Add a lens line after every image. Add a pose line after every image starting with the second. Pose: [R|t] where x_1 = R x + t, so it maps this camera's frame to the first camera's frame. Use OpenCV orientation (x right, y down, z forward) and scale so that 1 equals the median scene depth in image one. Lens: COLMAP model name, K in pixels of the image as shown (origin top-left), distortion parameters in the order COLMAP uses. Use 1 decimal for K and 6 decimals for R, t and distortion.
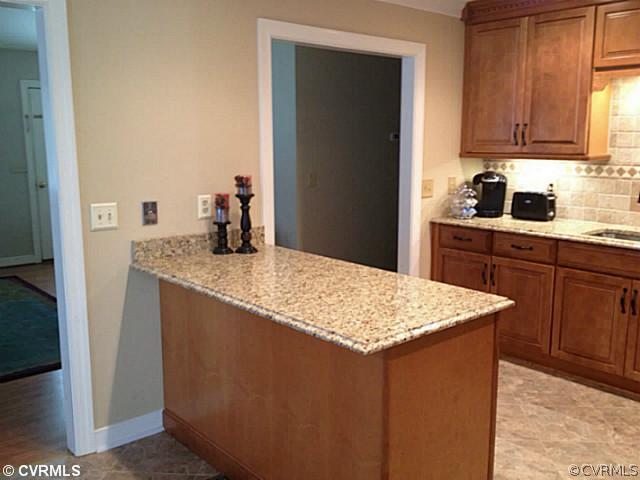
lens RADIAL K [[615.4, 0, 320.0], [0, 615.4, 240.0], [0, 0, 1]] dist [0.108352, -0.221787]
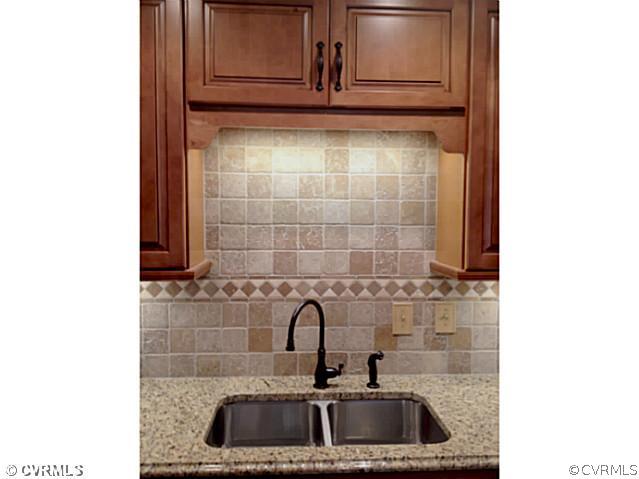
lens RADIAL K [[450.2, 0, 320.9], [0, 450.2, 243.1], [0, 0, 1]] dist [0.065966, -0.000835]
pose [[0.614911, -0.036080, 0.787771, 0.191576], [0.122077, 0.991266, -0.049889, -0.119577], [-0.779090, 0.126846, 0.613945, 0.649363]]
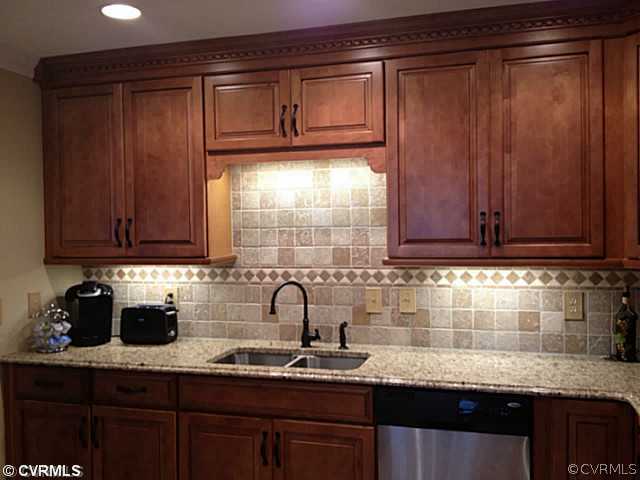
lens RADIAL K [[615.4, 0, 320.0], [0, 615.4, 240.0], [0, 0, 1]] dist [0.108352, -0.221787]
pose [[0.851682, -0.022006, 0.523597, 0.131797], [0.099349, 0.987780, -0.120086, -0.047386], [-0.514556, 0.154293, 0.843461, 0.246621]]
